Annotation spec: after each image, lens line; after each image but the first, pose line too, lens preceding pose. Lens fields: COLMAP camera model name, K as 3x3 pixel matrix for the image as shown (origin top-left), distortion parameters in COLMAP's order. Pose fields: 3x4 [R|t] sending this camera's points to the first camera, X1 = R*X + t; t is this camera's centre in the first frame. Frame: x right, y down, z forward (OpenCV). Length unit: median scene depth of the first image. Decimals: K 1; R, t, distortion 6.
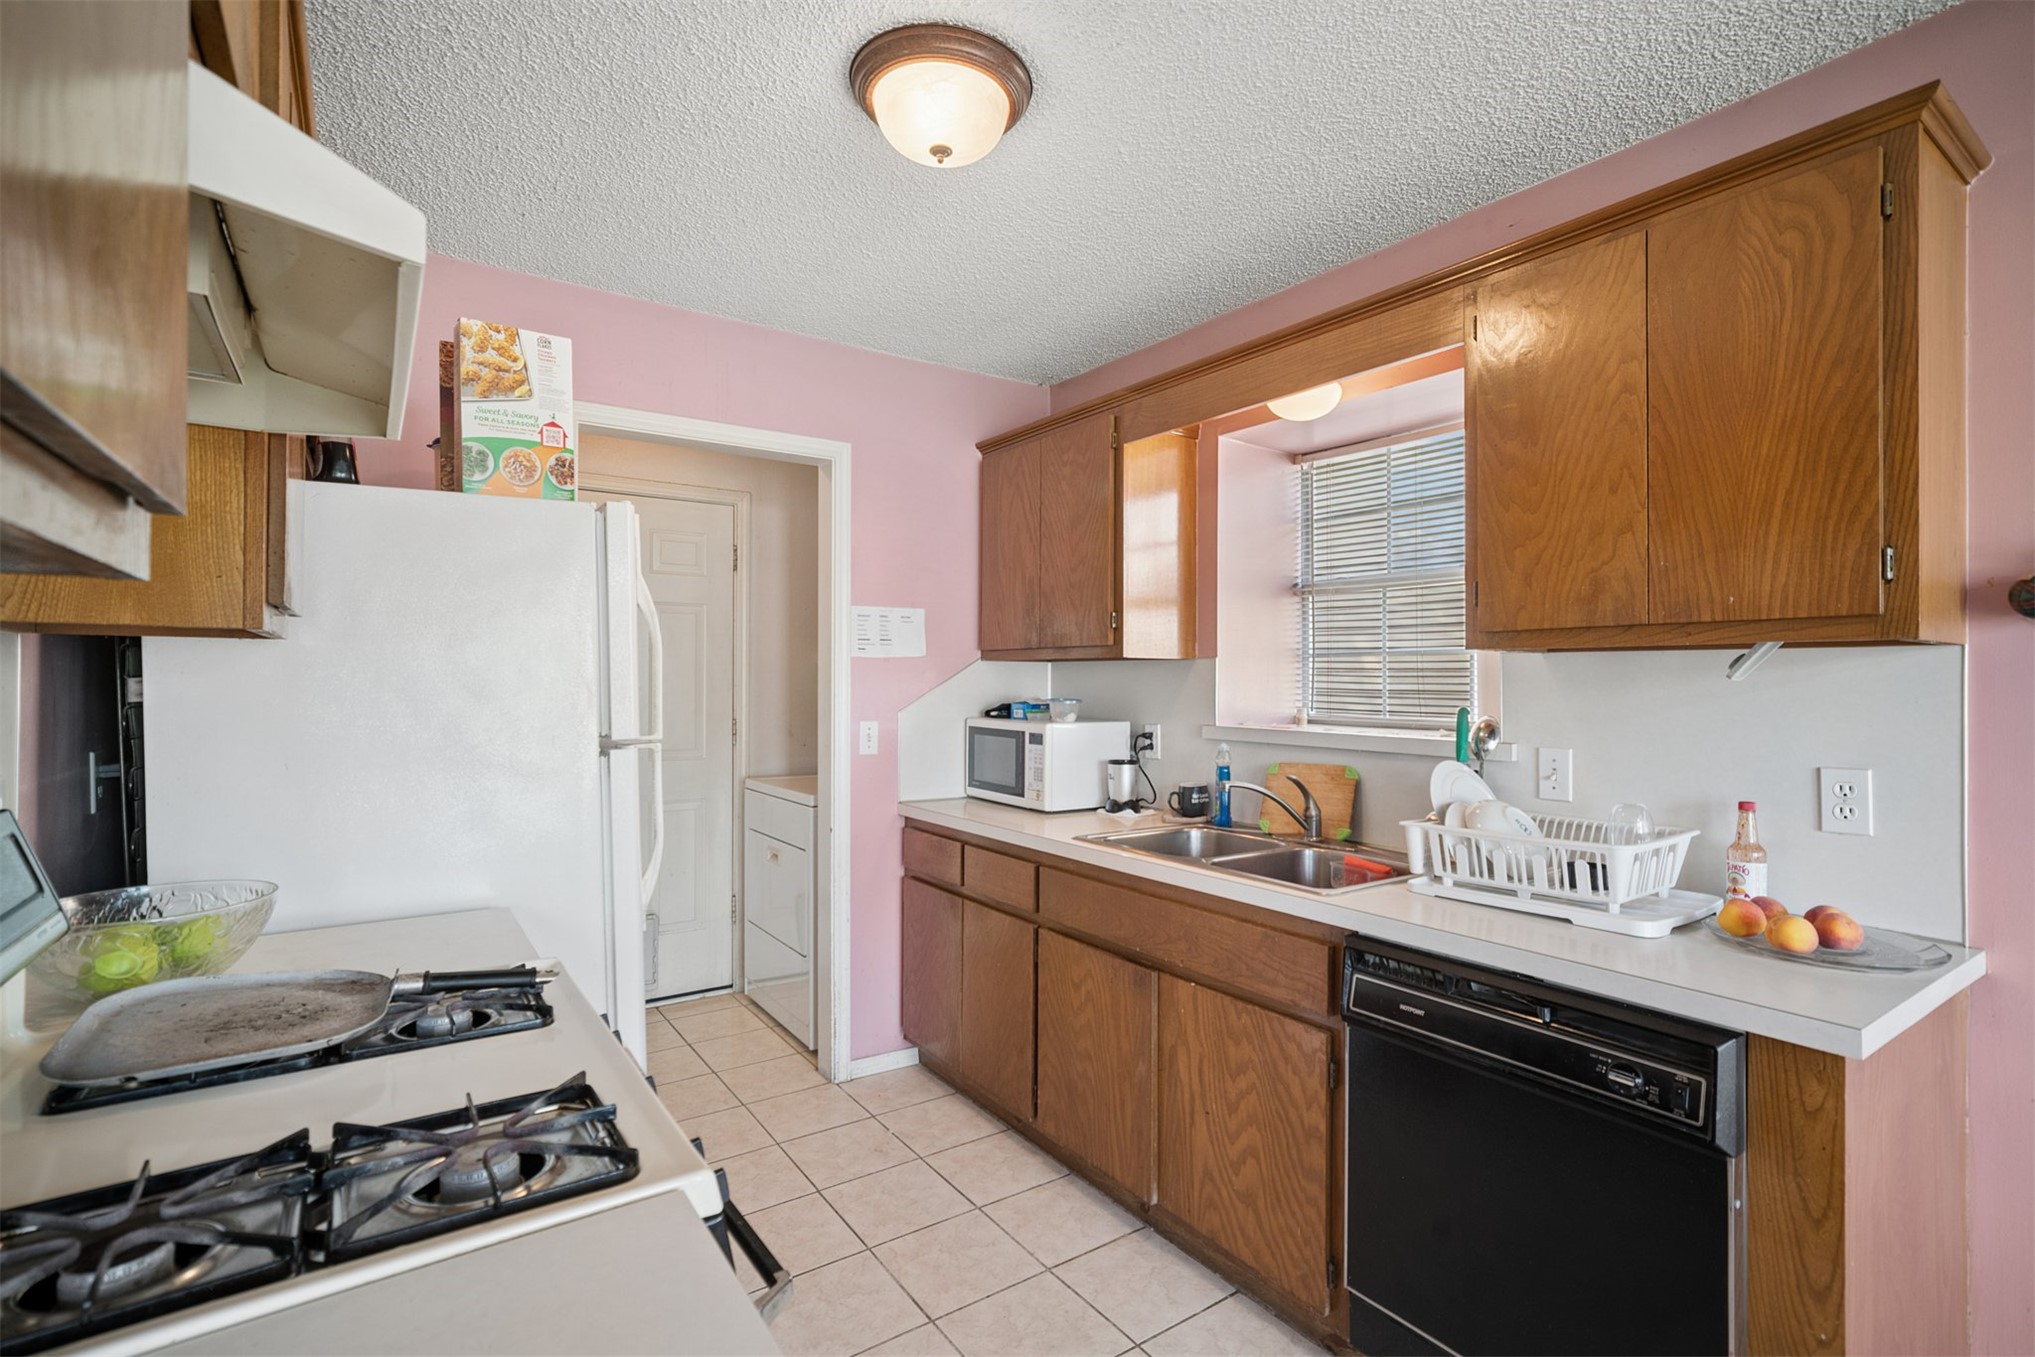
lens RADIAL K [[941.5, 0, 1022.3], [0, 941.5, 675.1], [0, 0, 1]] dist [-0.018001, 0.009898]
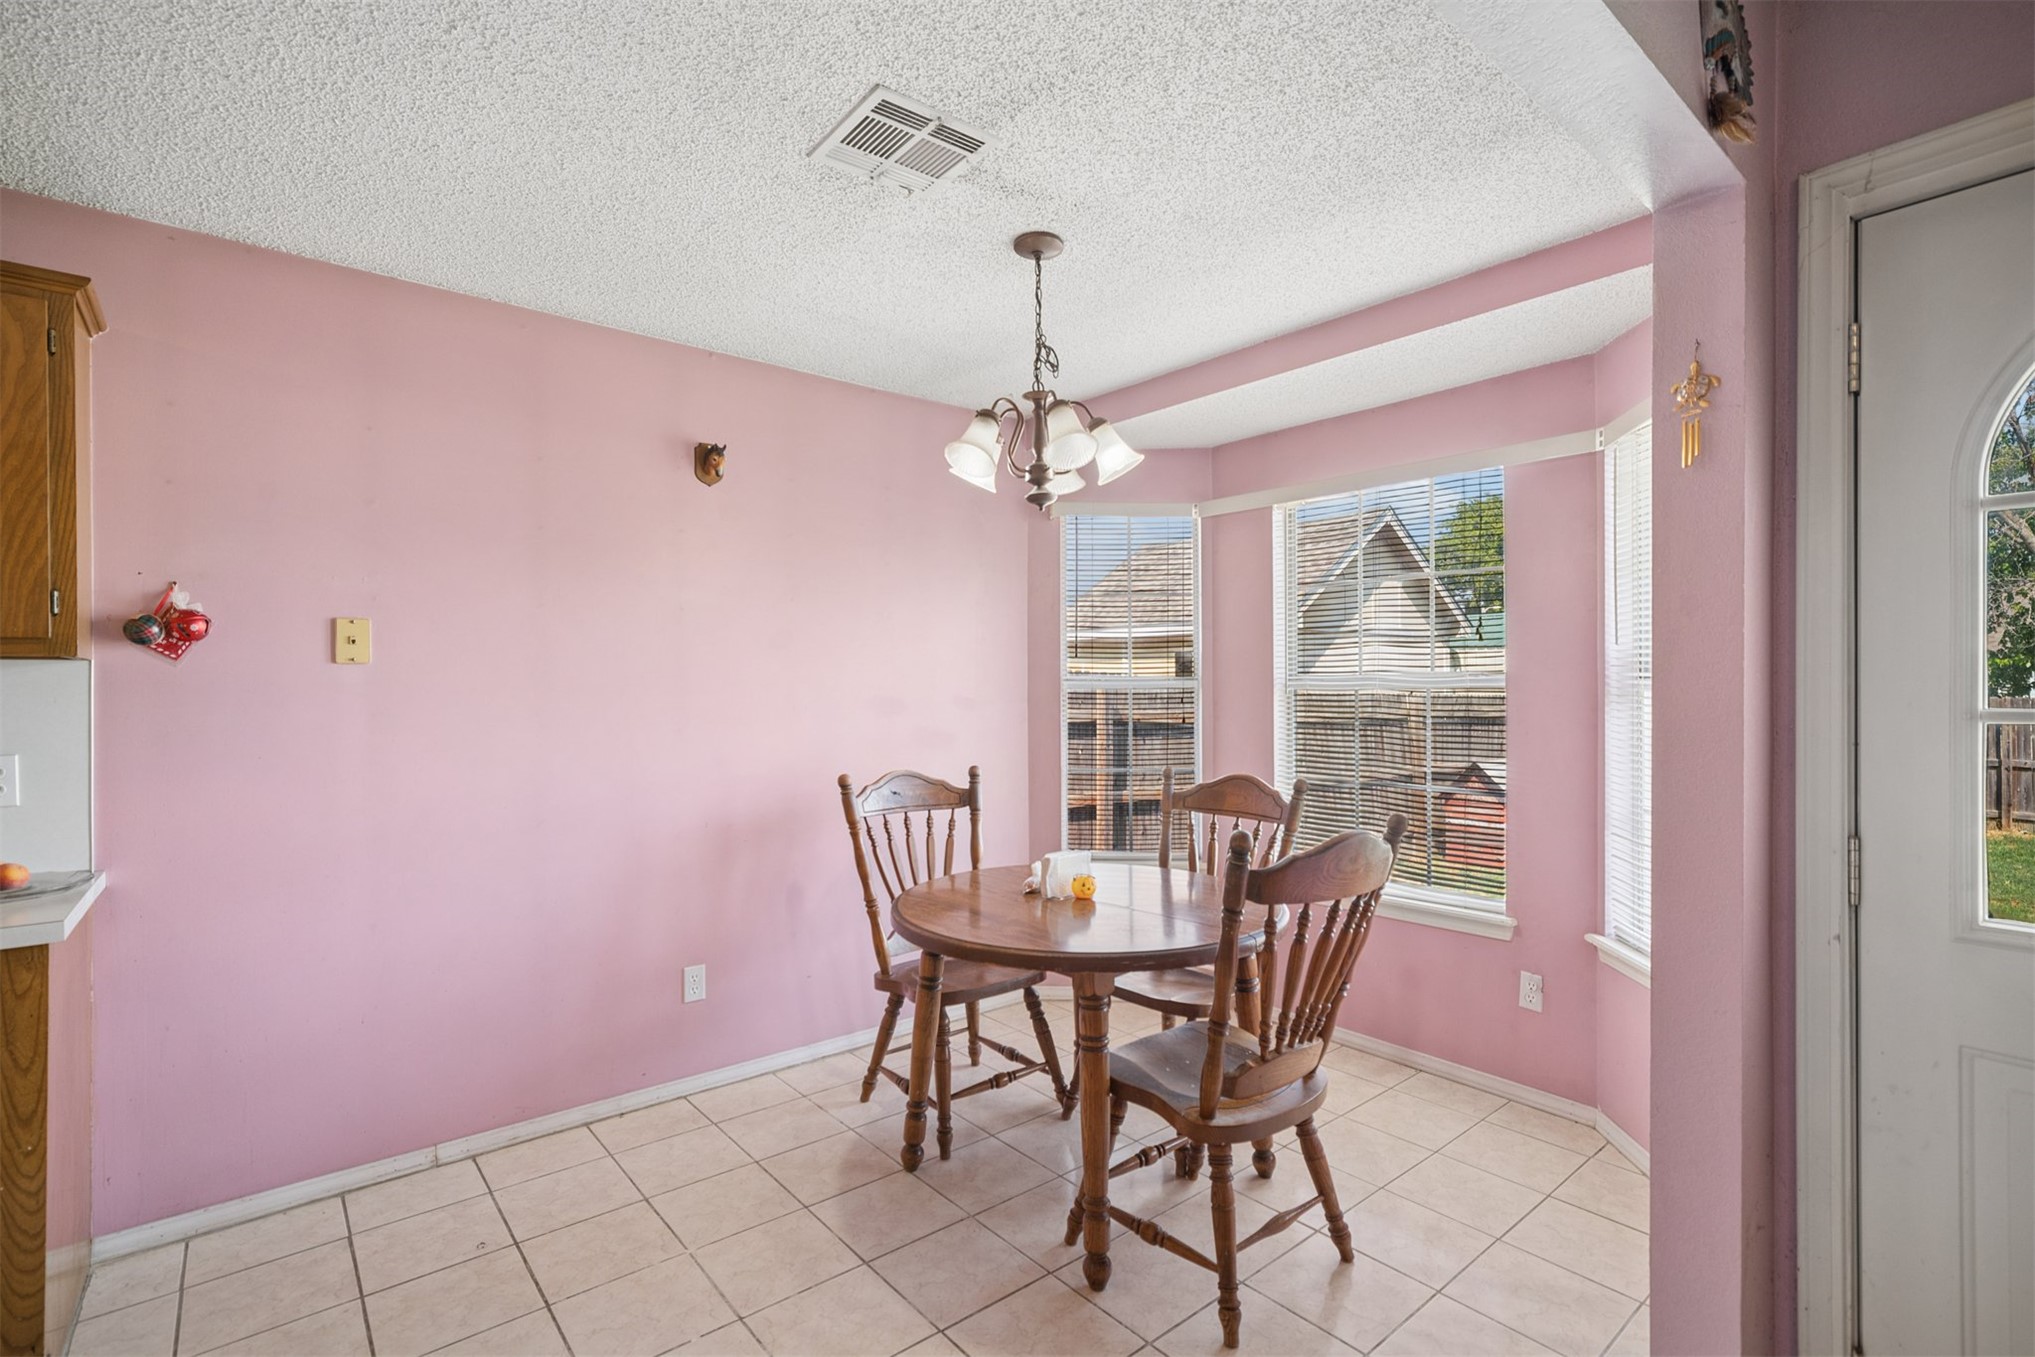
lens RADIAL K [[941.5, 0, 1037.4], [0, 941.5, 683.9], [0, 0, 1]] dist [-0.018001, 0.009898]
pose [[-0.096573, -0.001870, 0.995324, -0.455080], [-0.001207, 0.999998, 0.001762, -0.000711], [-0.995325, -0.001031, -0.096575, -0.248257]]
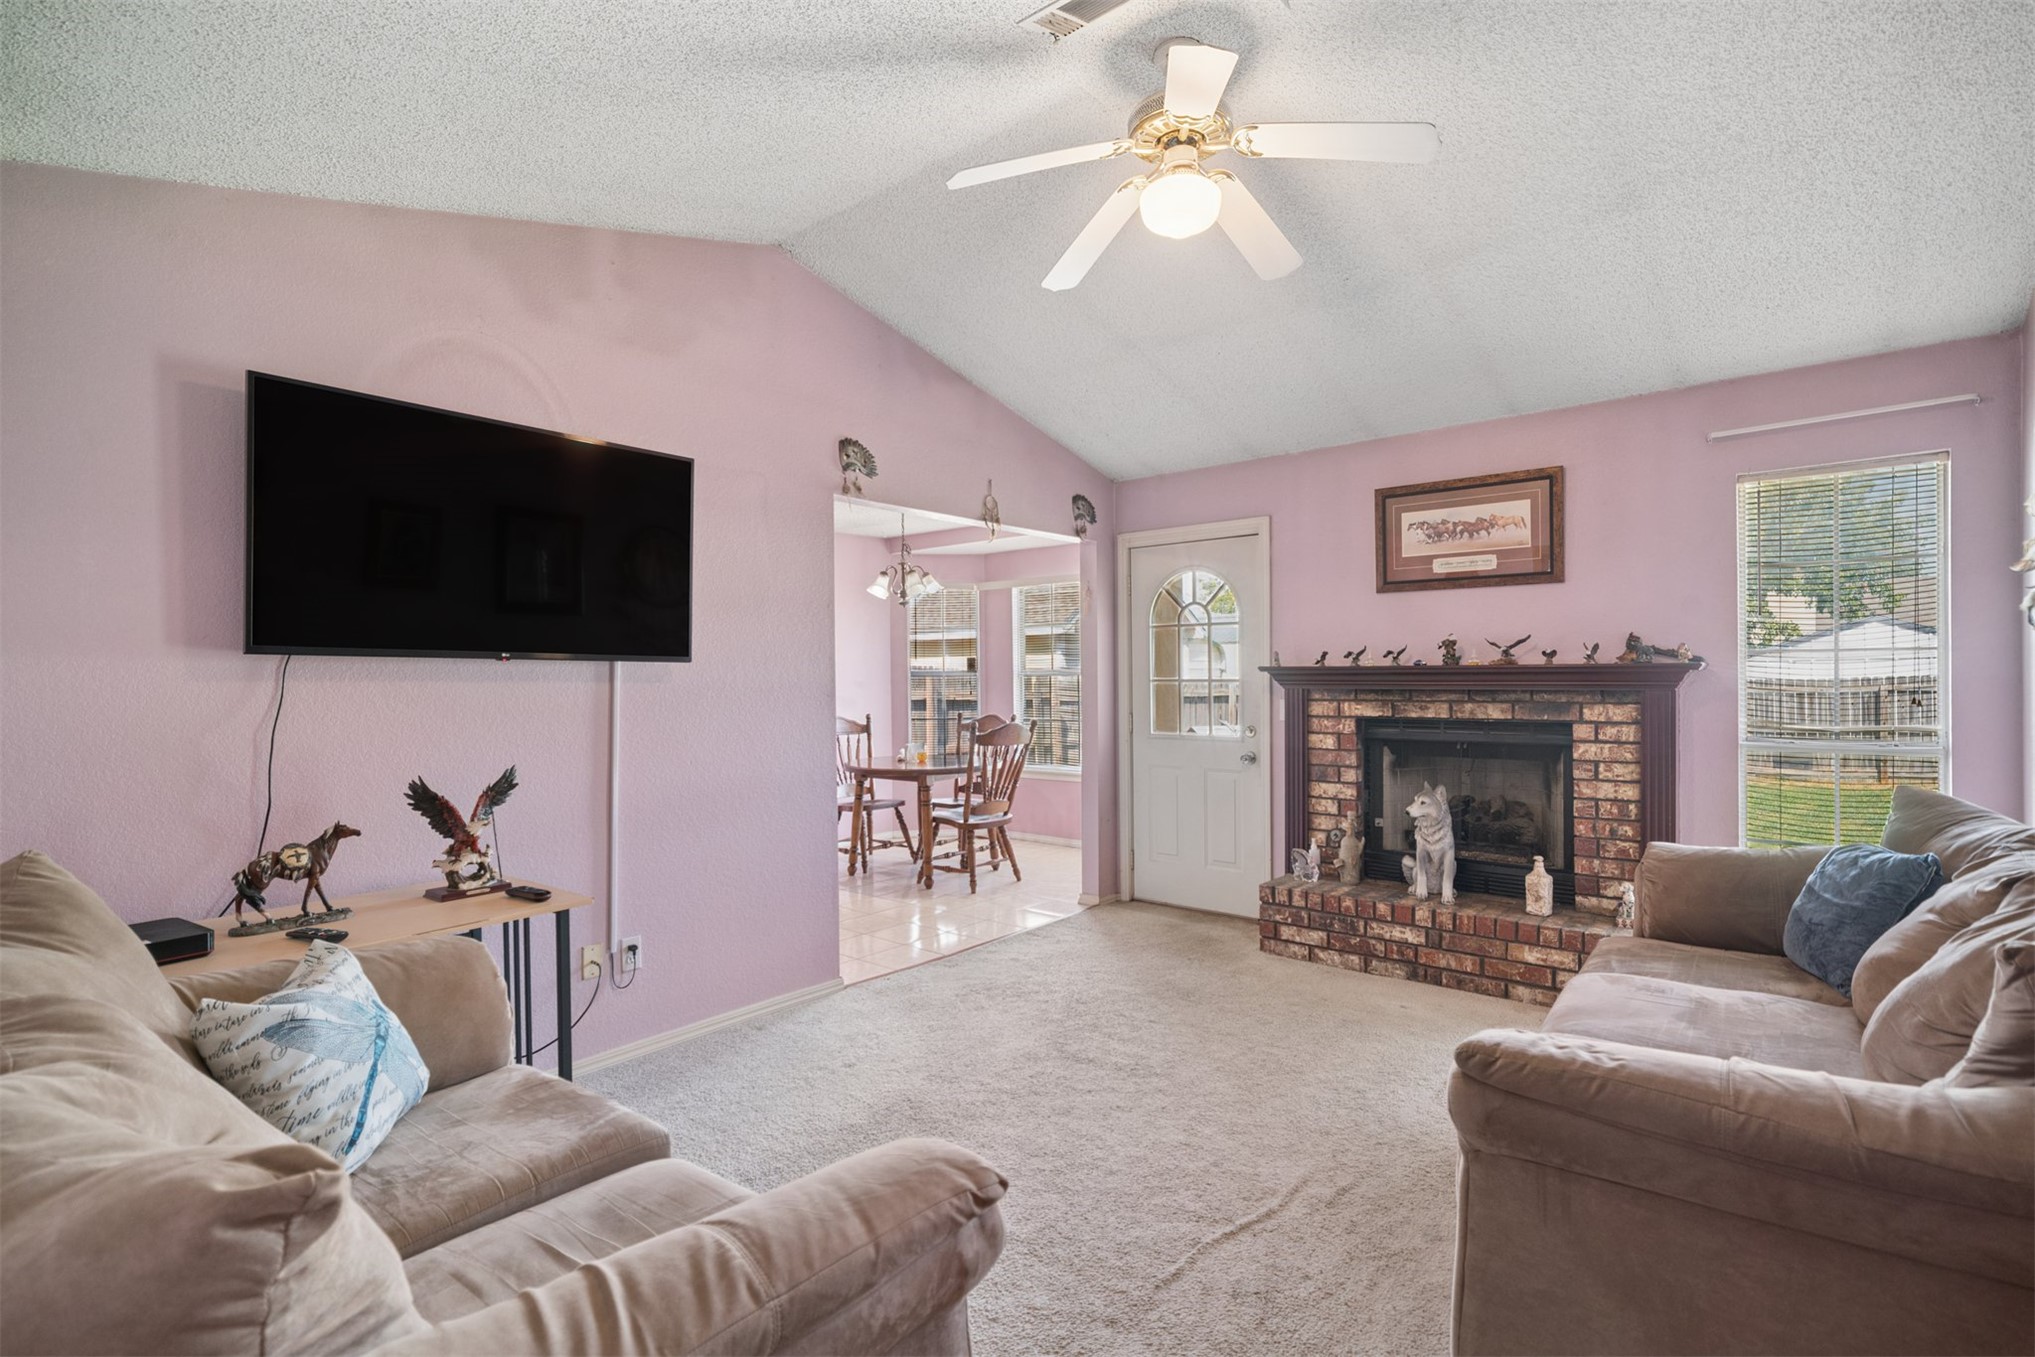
lens RADIAL K [[941.5, 0, 1016.6], [0, 941.5, 678.7], [0, 0, 1]] dist [-0.018001, 0.009898]
pose [[-0.252184, -0.003649, 0.967672, -2.490651], [0.007026, 0.999960, 0.005602, -0.000155], [-0.967654, 0.008212, -0.252148, 0.079987]]
